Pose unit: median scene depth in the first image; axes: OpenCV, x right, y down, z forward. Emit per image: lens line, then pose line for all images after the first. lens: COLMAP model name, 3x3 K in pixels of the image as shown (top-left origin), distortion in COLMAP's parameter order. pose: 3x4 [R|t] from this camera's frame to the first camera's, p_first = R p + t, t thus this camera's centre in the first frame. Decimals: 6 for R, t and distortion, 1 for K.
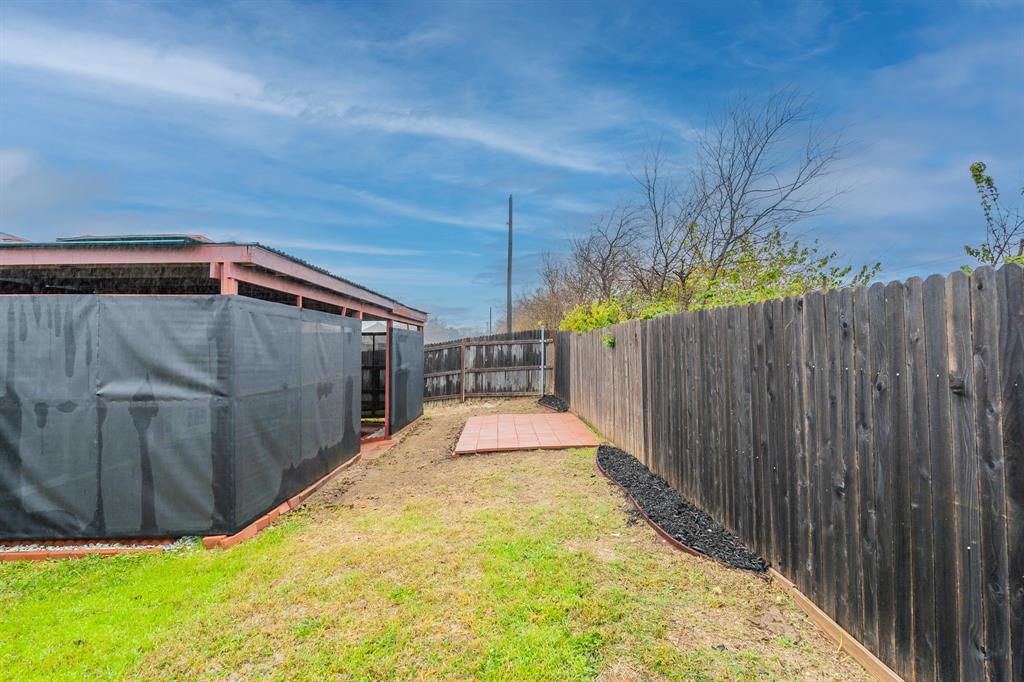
lens RADIAL K [[450.0, 0, 512.8], [0, 450.0, 345.2], [0, 0, 1]] dist [-0.000334, 0.000071]
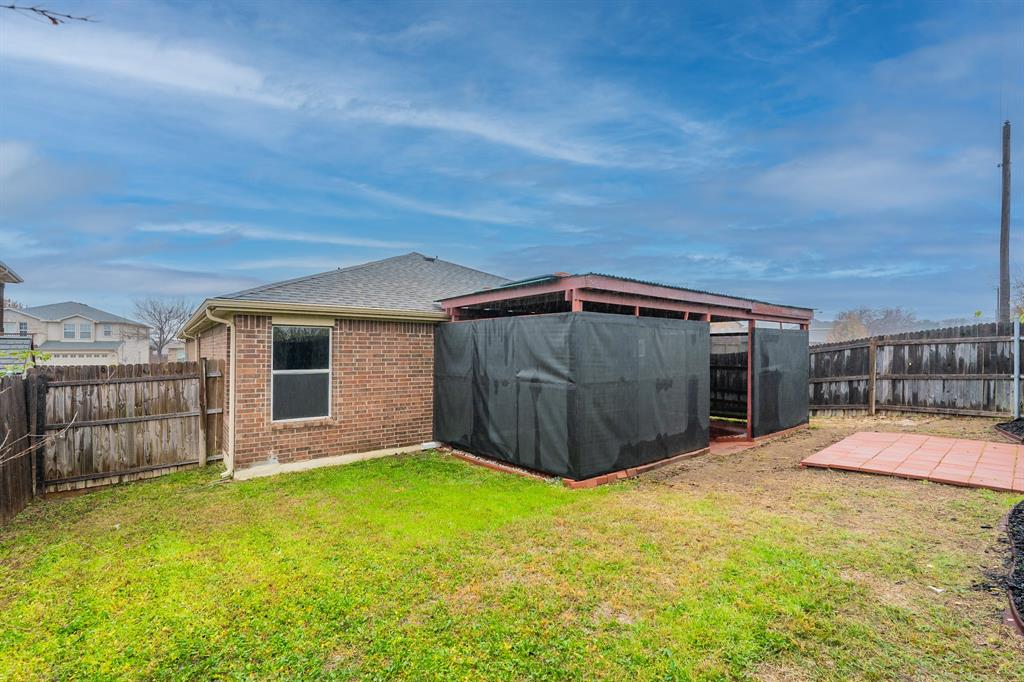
lens RADIAL K [[450.0, 0, 512.8], [0, 450.0, 345.2], [0, 0, 1]] dist [-0.000334, 0.000071]
pose [[0.635746, -0.004865, -0.771883, 0.292577], [0.005133, 0.999985, -0.002075, -0.003312], [0.771881, -0.002643, 0.635761, -0.049590]]
